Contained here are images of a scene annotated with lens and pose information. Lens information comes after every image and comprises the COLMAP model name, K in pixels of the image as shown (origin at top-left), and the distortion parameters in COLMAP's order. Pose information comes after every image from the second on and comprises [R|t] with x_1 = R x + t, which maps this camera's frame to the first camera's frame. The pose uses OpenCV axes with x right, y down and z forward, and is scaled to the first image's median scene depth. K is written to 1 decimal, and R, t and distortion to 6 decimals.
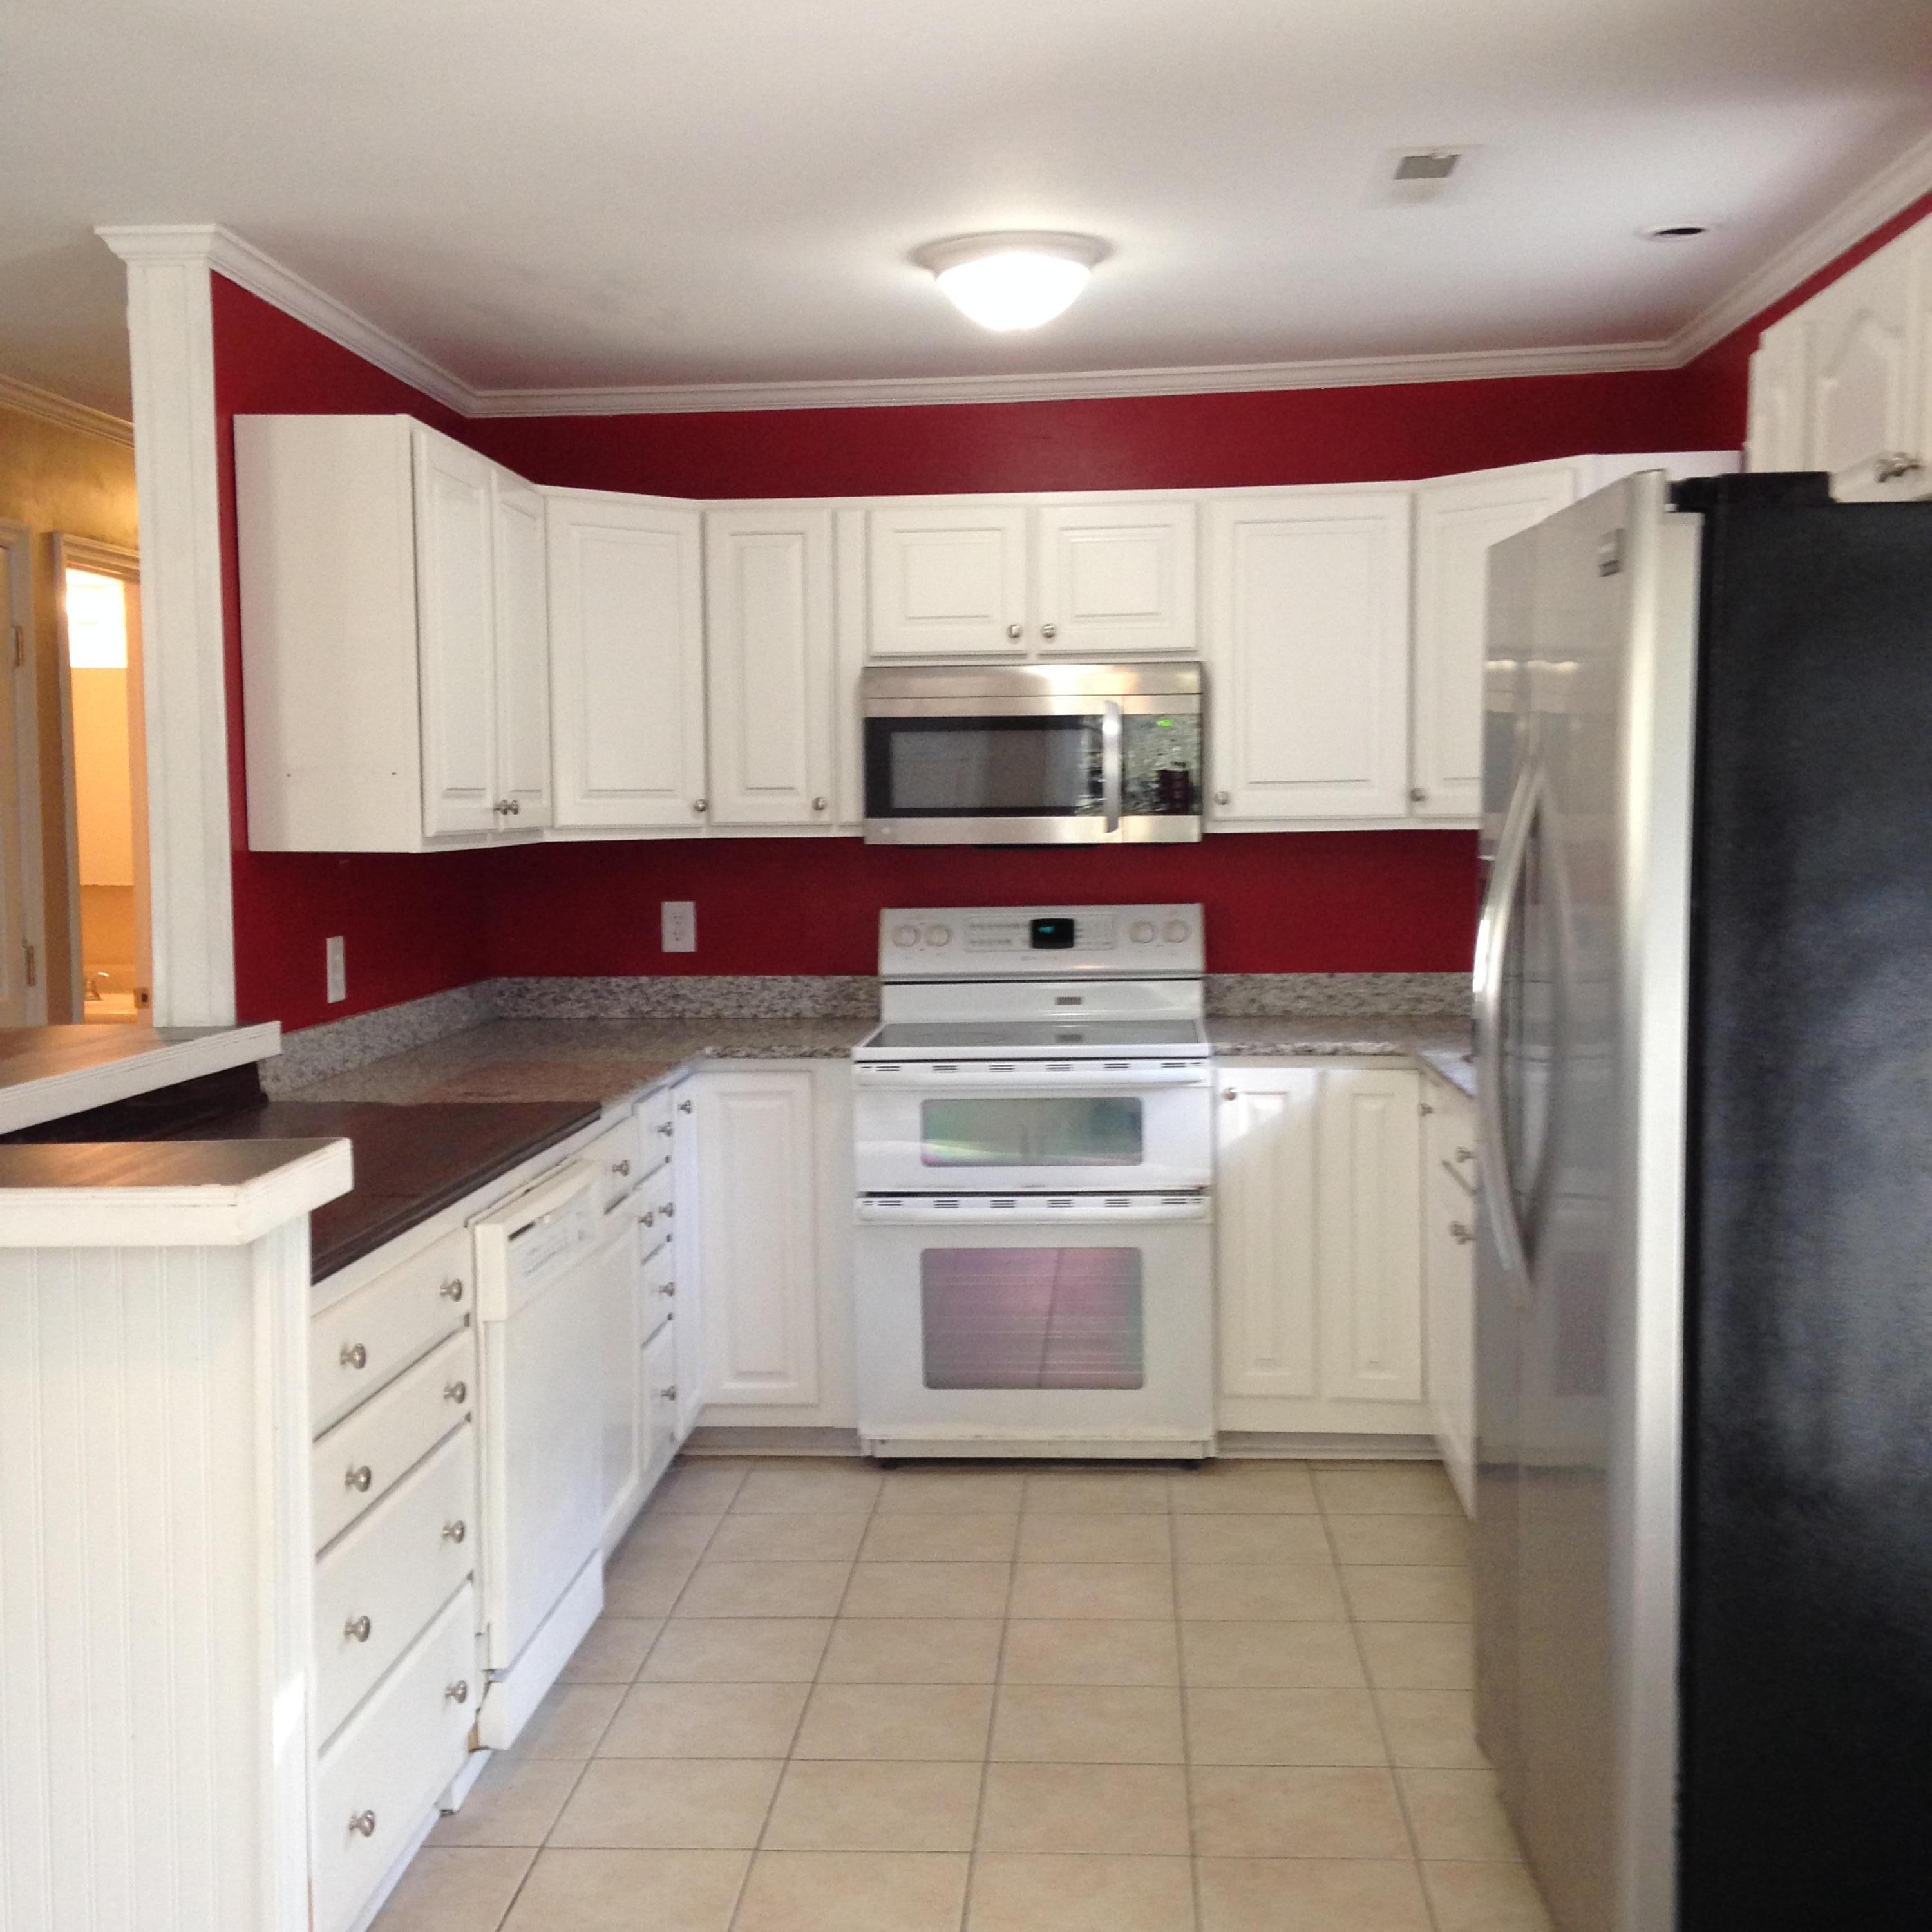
lens RADIAL K [[2366.3, 0, 951.2], [0, 2366.3, 966.5], [0, 0, 1]] dist [0.117882, 0.000000]
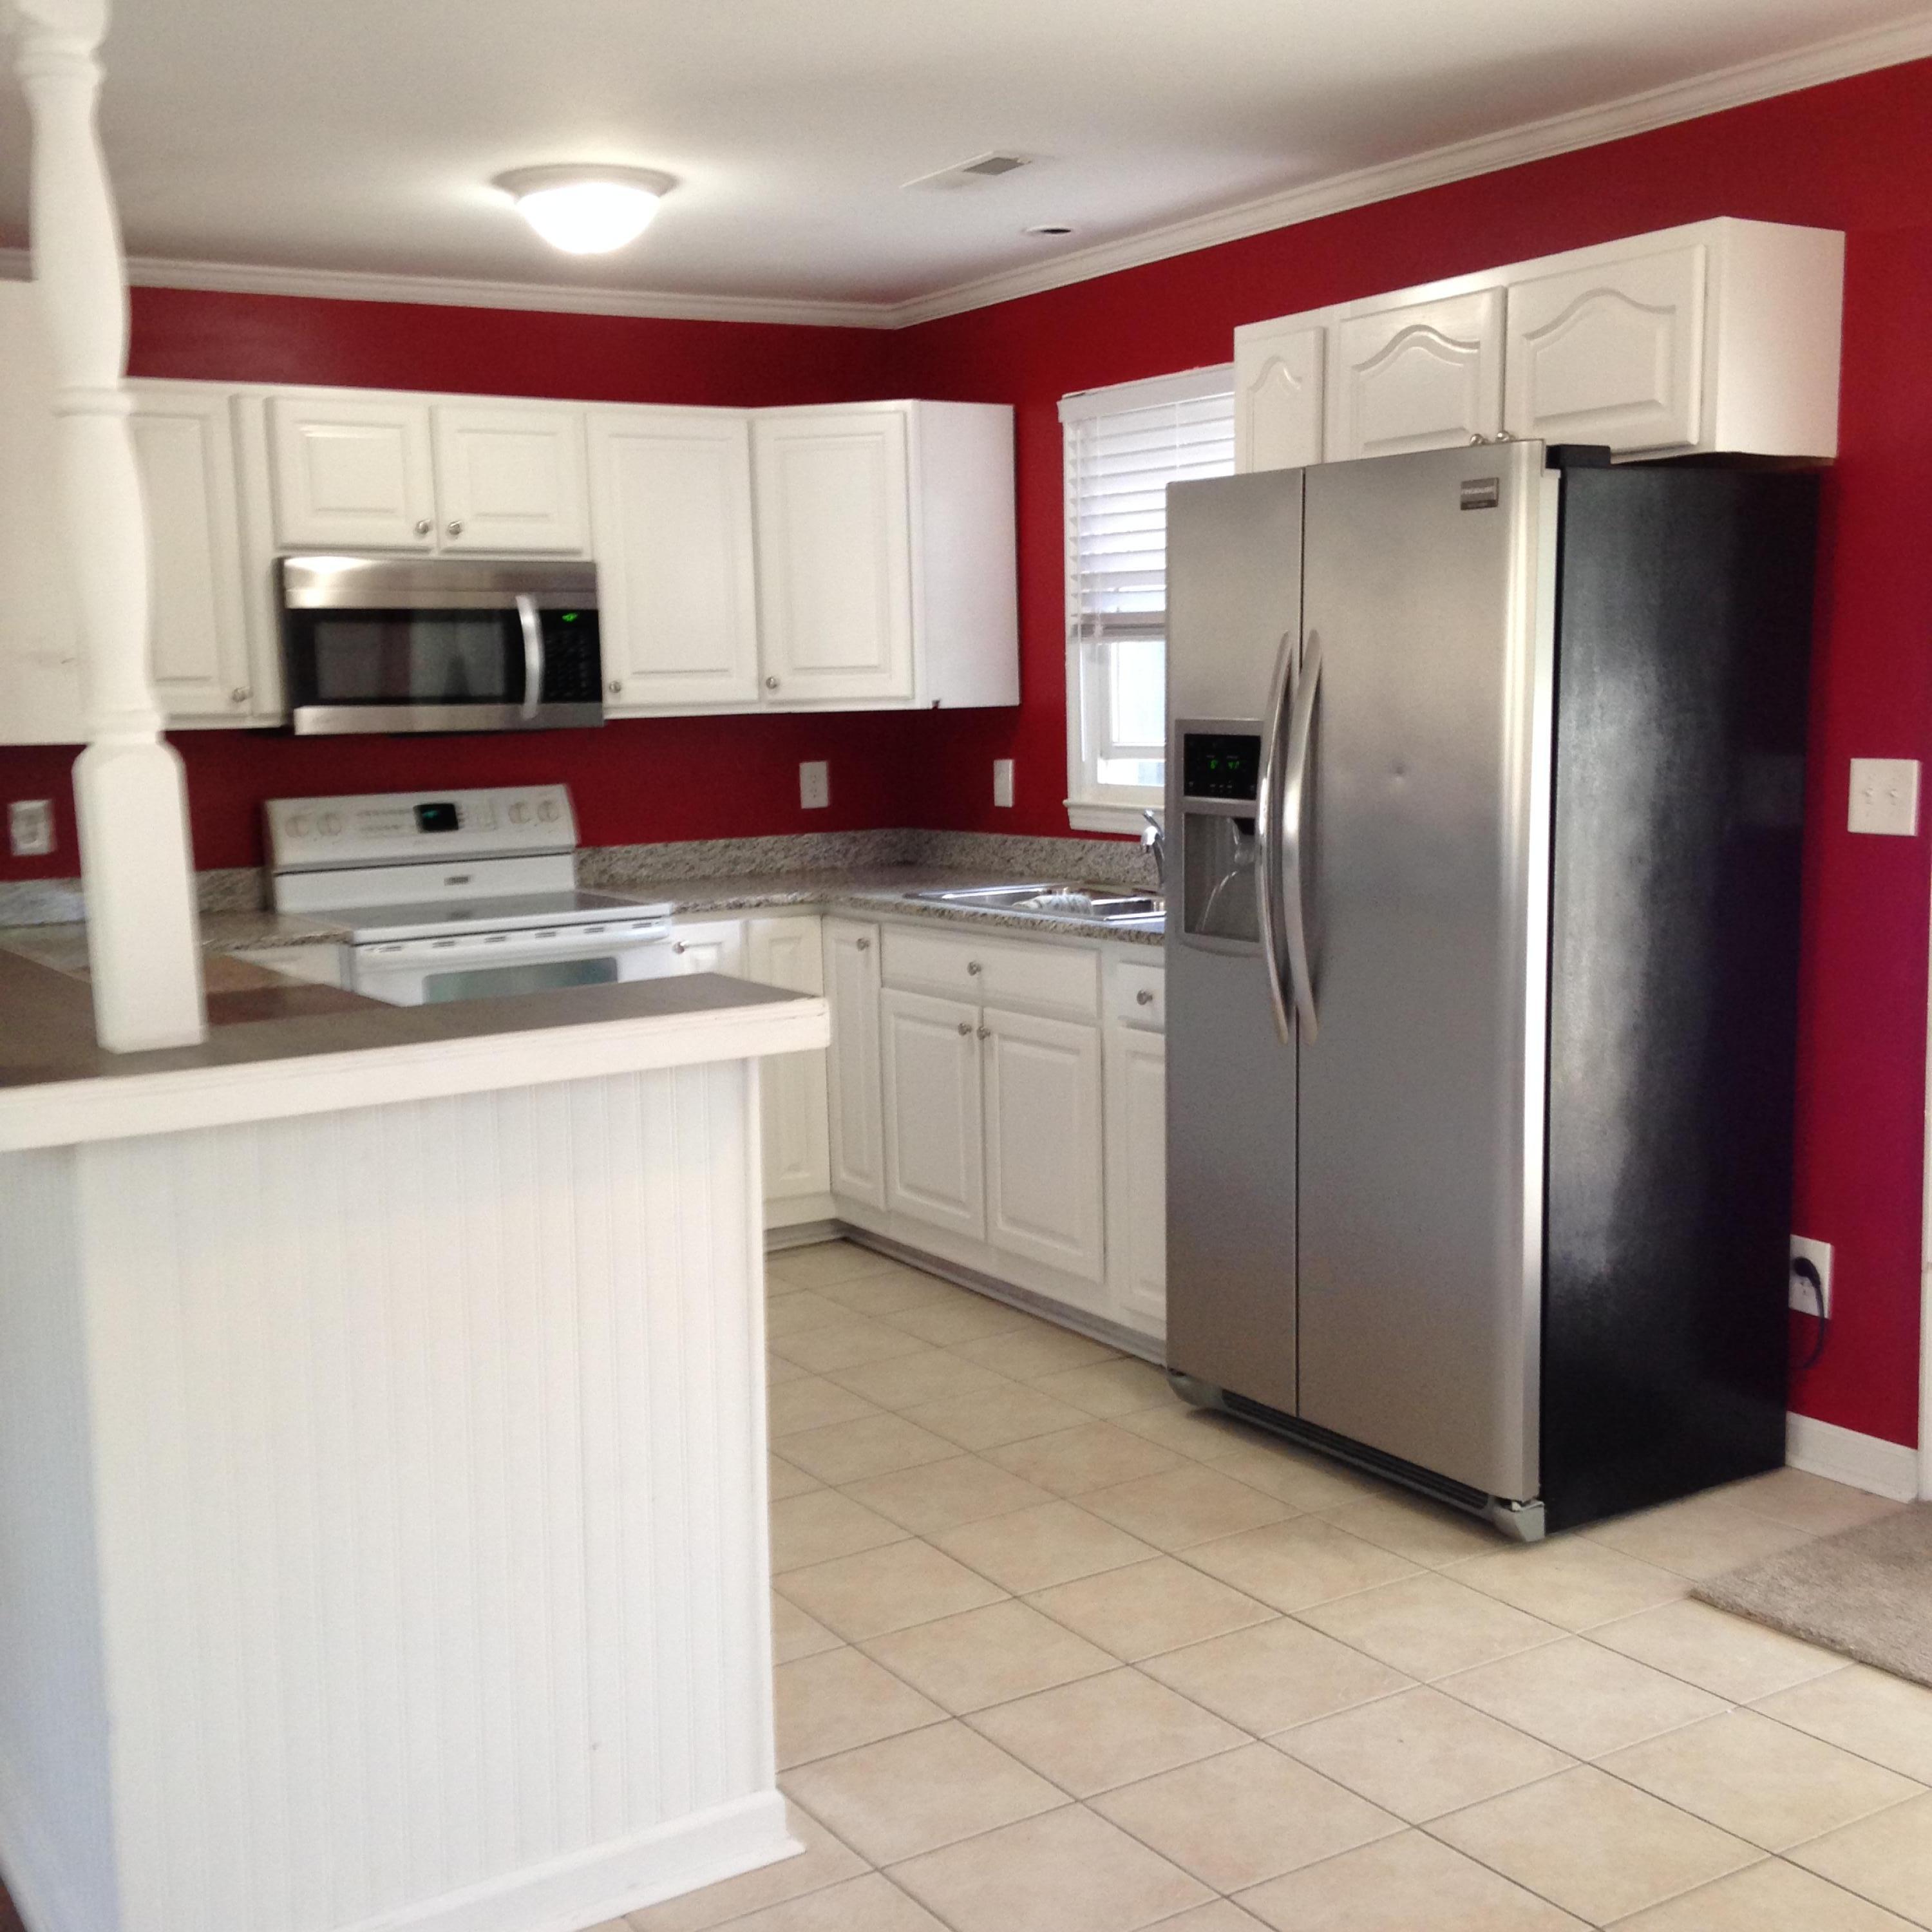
lens RADIAL K [[2366.3, 0, 981.0], [0, 2366.3, 974.1], [0, 0, 1]] dist [0.117882, 0.000000]
pose [[0.801654, -0.083123, 0.591981, -0.409787], [0.058743, 0.996446, 0.060366, 0.005948], [-0.594895, -0.013617, 0.803688, 0.001815]]
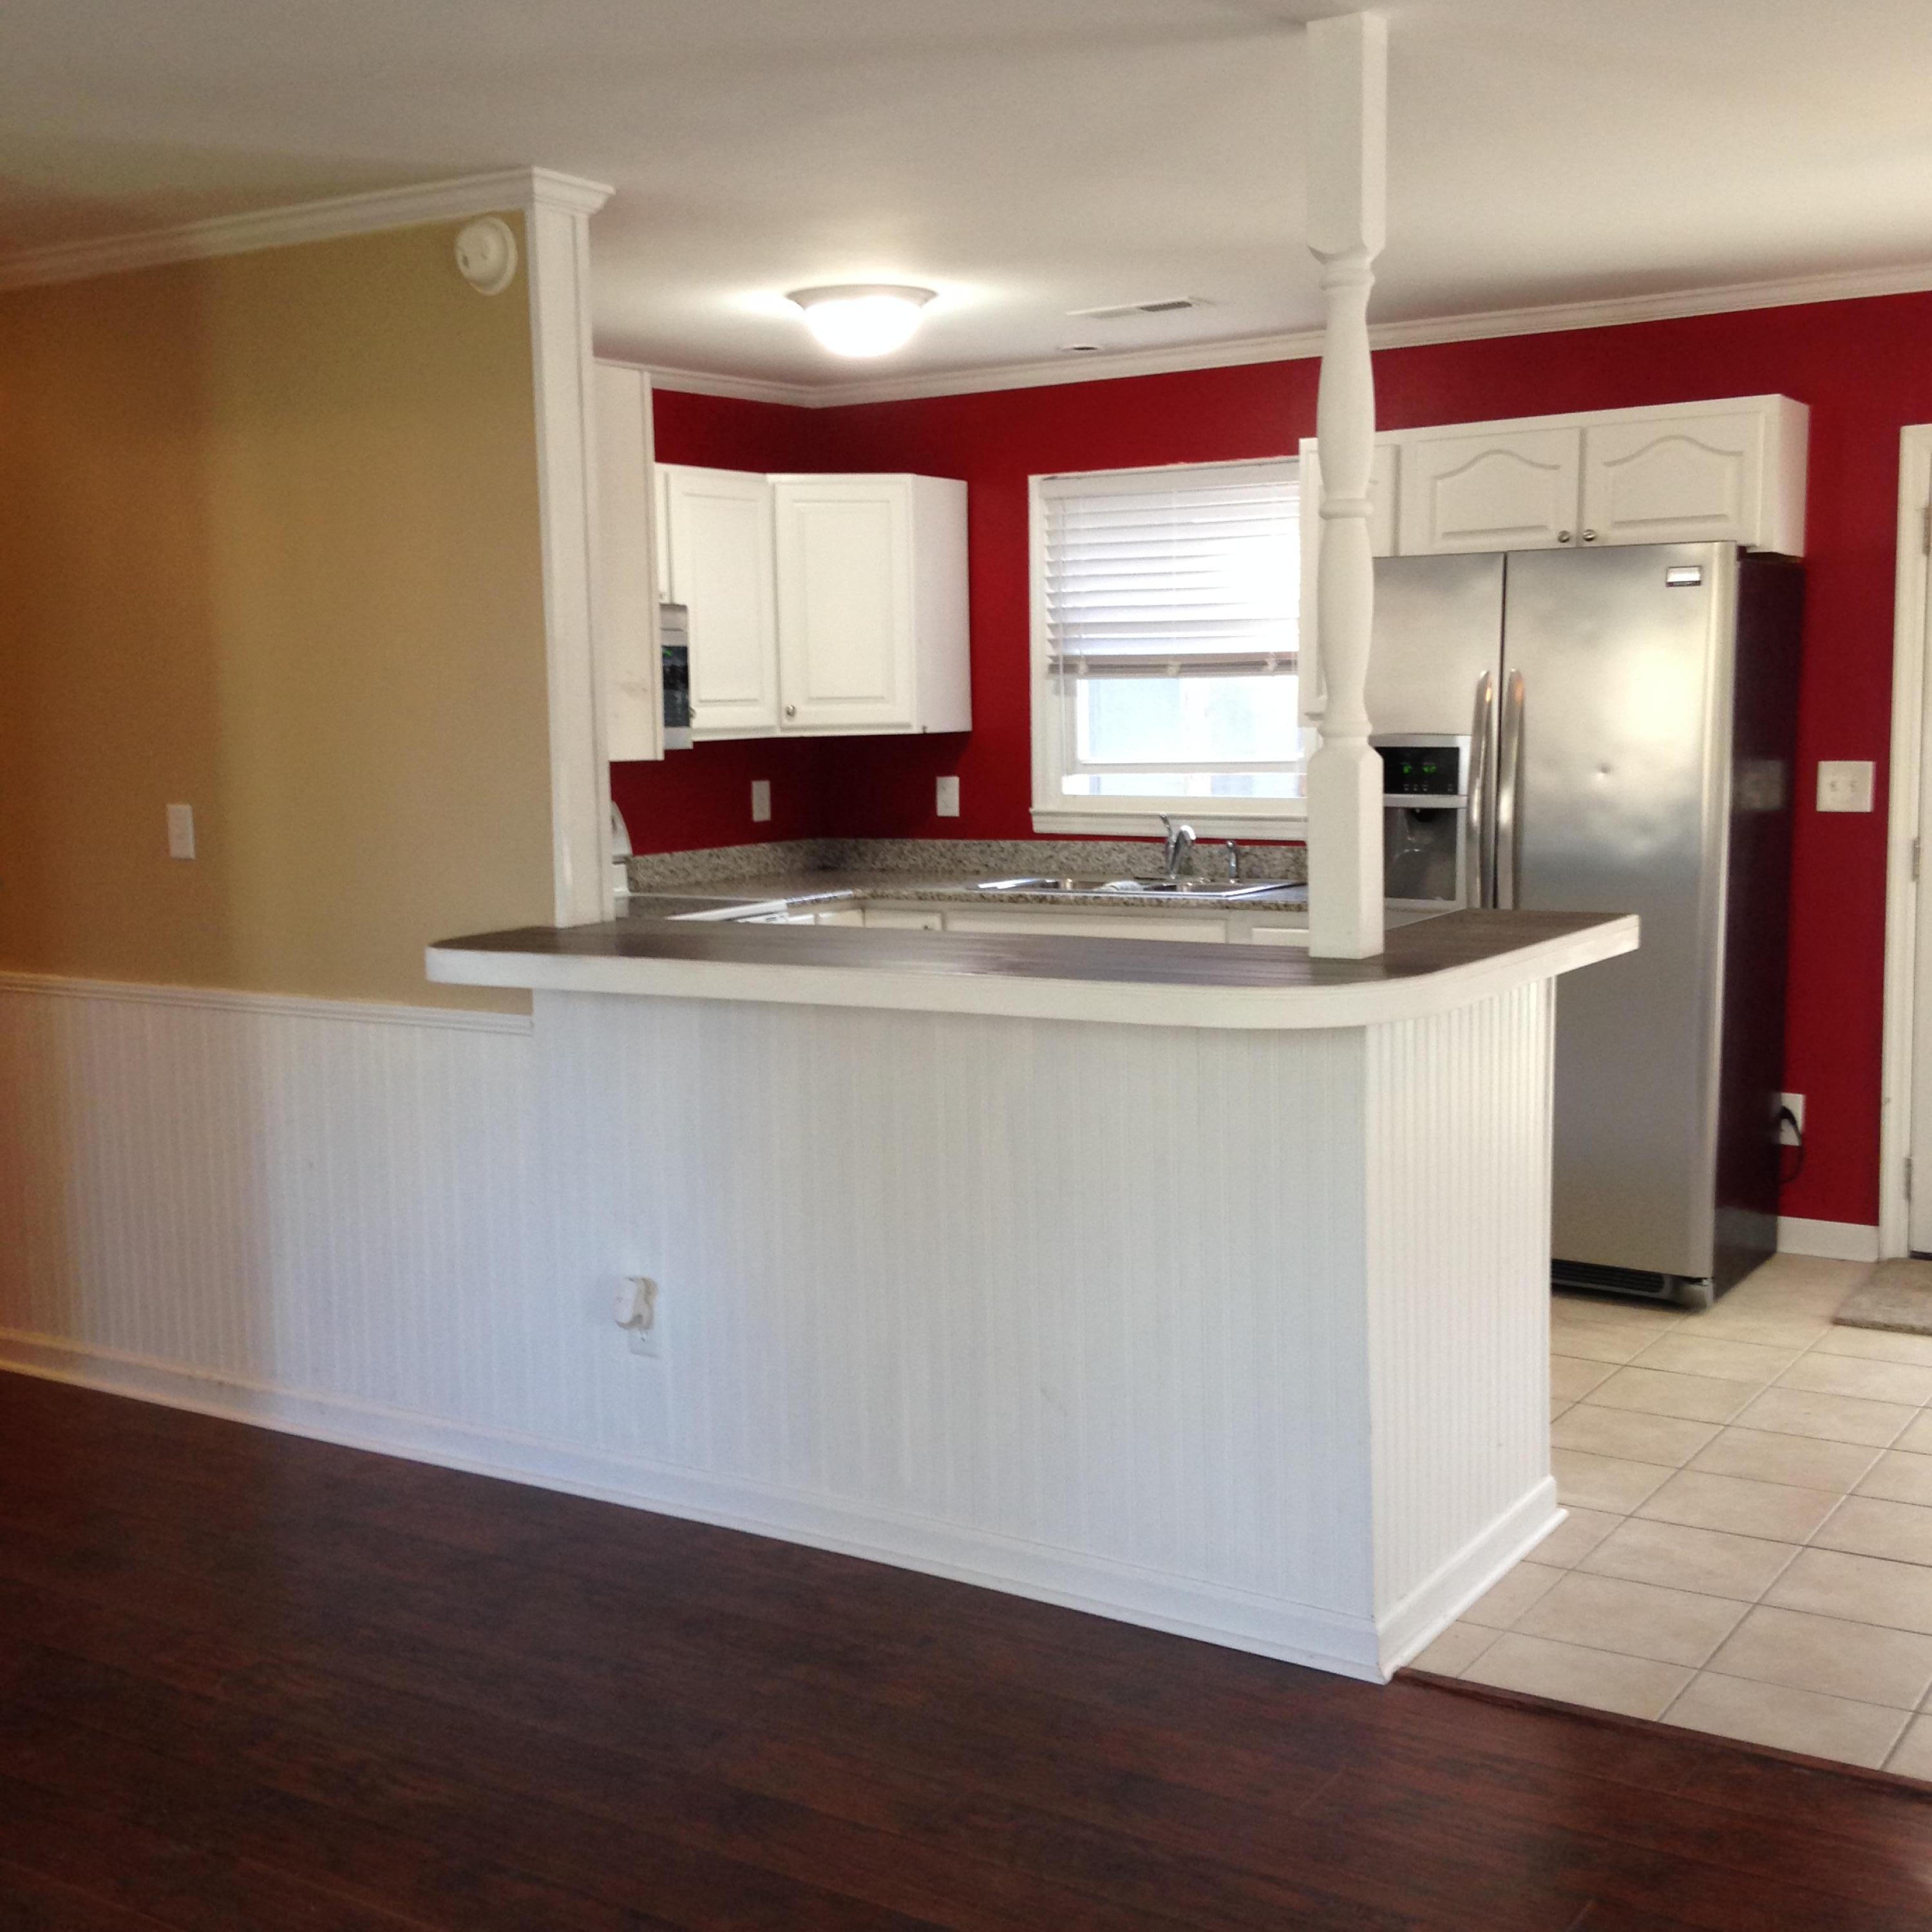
lens RADIAL K [[2366.3, 0, 961.0], [0, 2366.3, 973.0], [0, 0, 1]] dist [0.117882, 0.000000]
pose [[0.493491, -0.101764, 0.863777, -0.905868], [0.077558, 0.994324, 0.072835, -0.014351], [-0.866286, 0.031049, 0.498583, 0.241384]]
